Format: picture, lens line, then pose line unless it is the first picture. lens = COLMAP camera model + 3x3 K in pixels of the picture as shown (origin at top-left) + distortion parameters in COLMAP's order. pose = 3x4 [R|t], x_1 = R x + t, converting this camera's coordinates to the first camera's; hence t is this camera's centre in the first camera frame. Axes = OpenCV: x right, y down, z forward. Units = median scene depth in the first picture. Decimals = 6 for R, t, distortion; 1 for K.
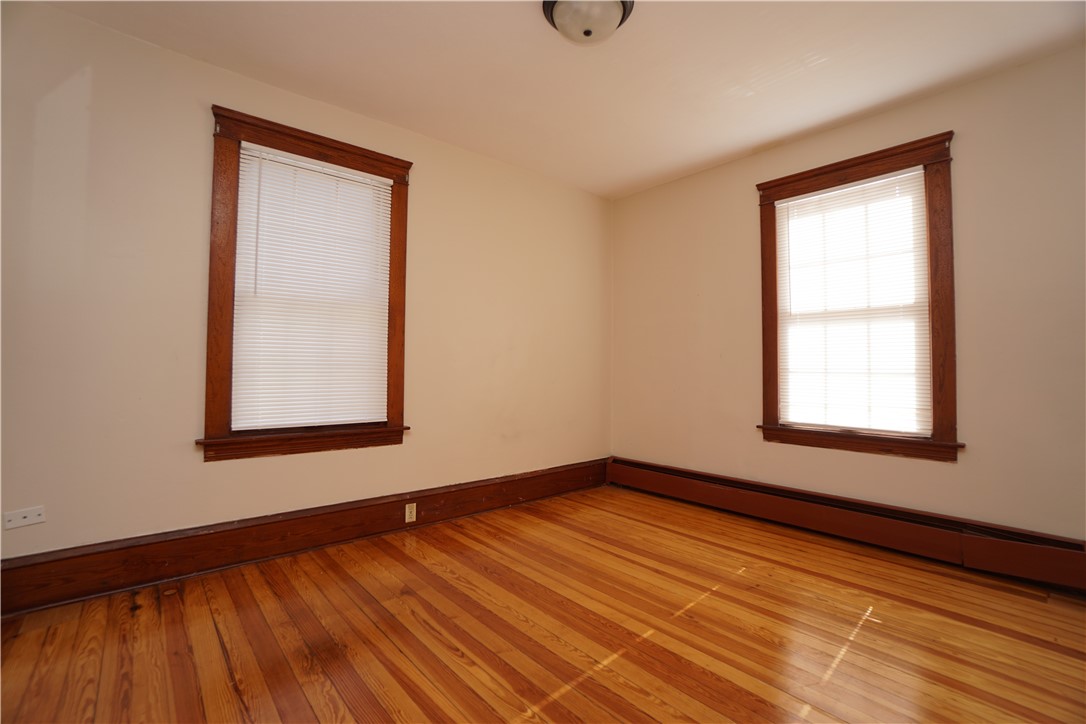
lens RADIAL K [[478.0, 0, 541.9], [0, 478.0, 352.9], [0, 0, 1]] dist [-0.065425, 0.024825]
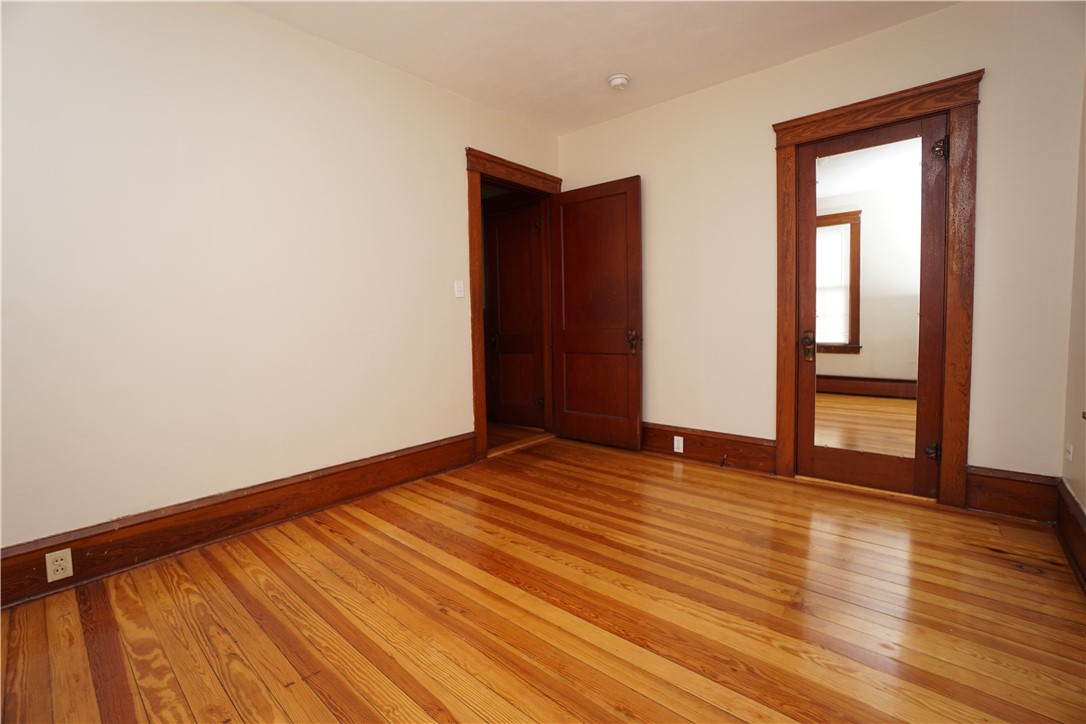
lens RADIAL K [[478.0, 0, 541.9], [0, 478.0, 352.9], [0, 0, 1]] dist [-0.065425, 0.024825]
pose [[-0.990190, 0.020599, -0.138201, 0.249282], [0.016524, 0.999396, 0.030569, 0.070434], [0.138748, 0.027985, -0.989932, 1.876957]]
